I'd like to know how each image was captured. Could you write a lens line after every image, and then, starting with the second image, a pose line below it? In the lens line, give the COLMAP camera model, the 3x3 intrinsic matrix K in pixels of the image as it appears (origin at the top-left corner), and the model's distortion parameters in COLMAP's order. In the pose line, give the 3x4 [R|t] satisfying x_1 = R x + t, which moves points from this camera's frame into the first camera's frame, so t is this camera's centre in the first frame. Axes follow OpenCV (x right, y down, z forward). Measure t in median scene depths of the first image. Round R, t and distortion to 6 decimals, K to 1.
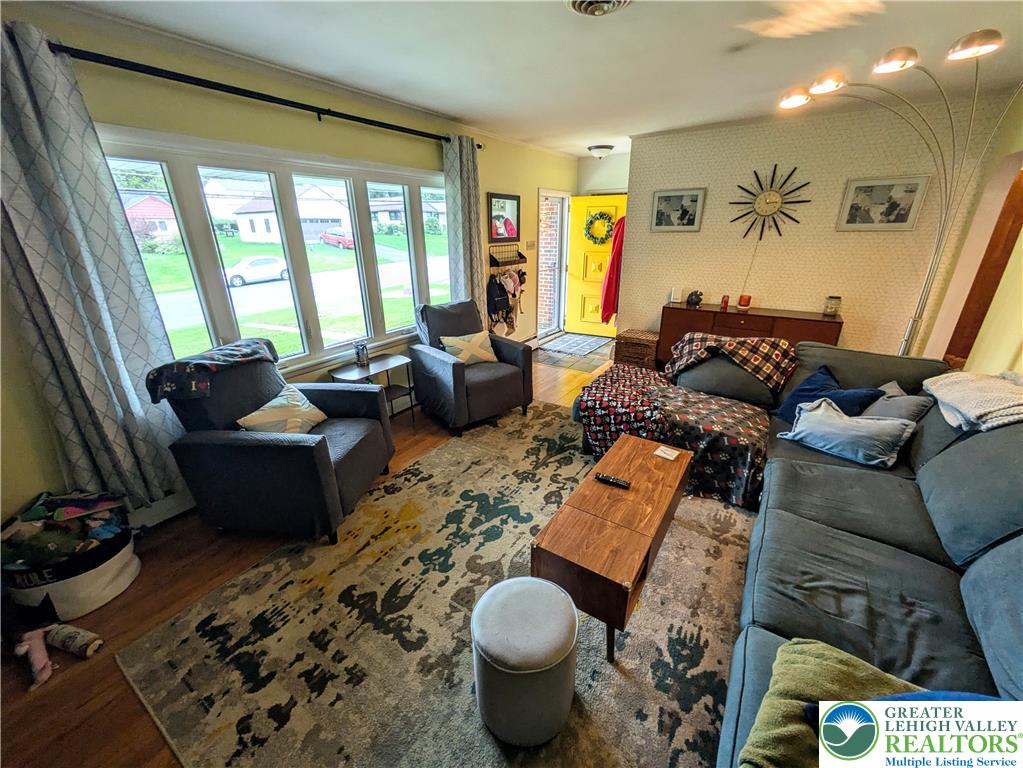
lens RADIAL K [[407.5, 0, 508.9], [0, 407.5, 381.5], [0, 0, 1]] dist [-0.001697, 0.000707]
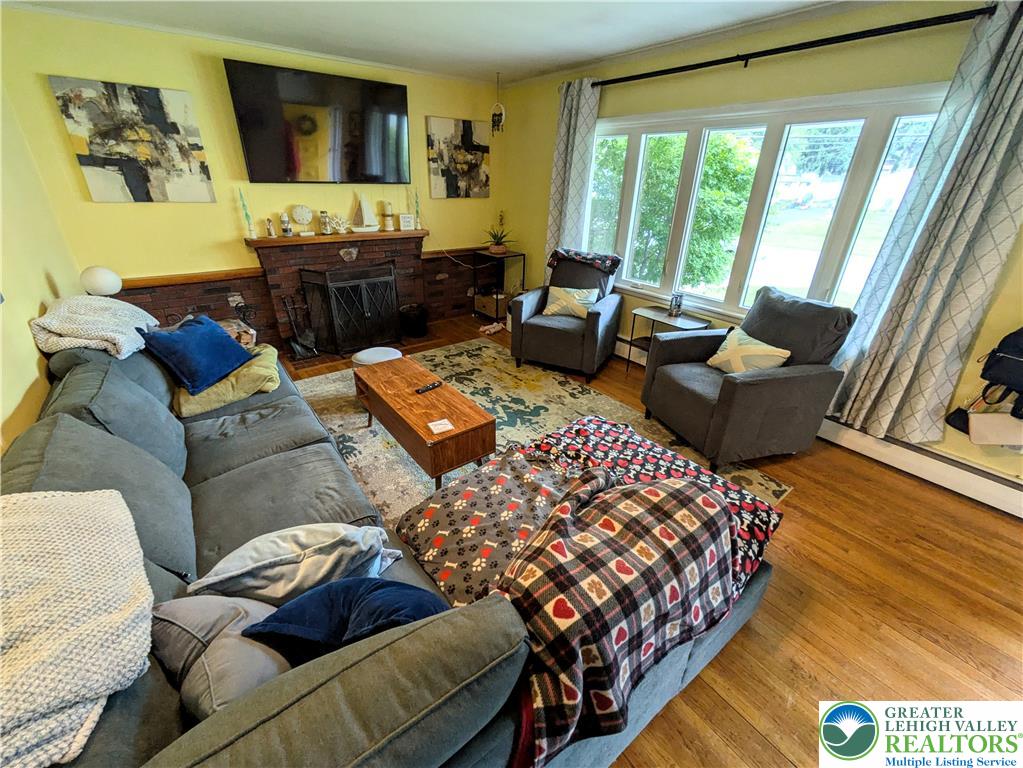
lens RADIAL K [[407.5, 0, 510.6], [0, 407.5, 380.3], [0, 0, 1]] dist [-0.001697, 0.000707]
pose [[-0.306197, 0.427728, -0.850466, 1.109998], [-0.361507, 0.774209, 0.519531, -0.459812], [0.880656, 0.466529, -0.082434, 1.190742]]
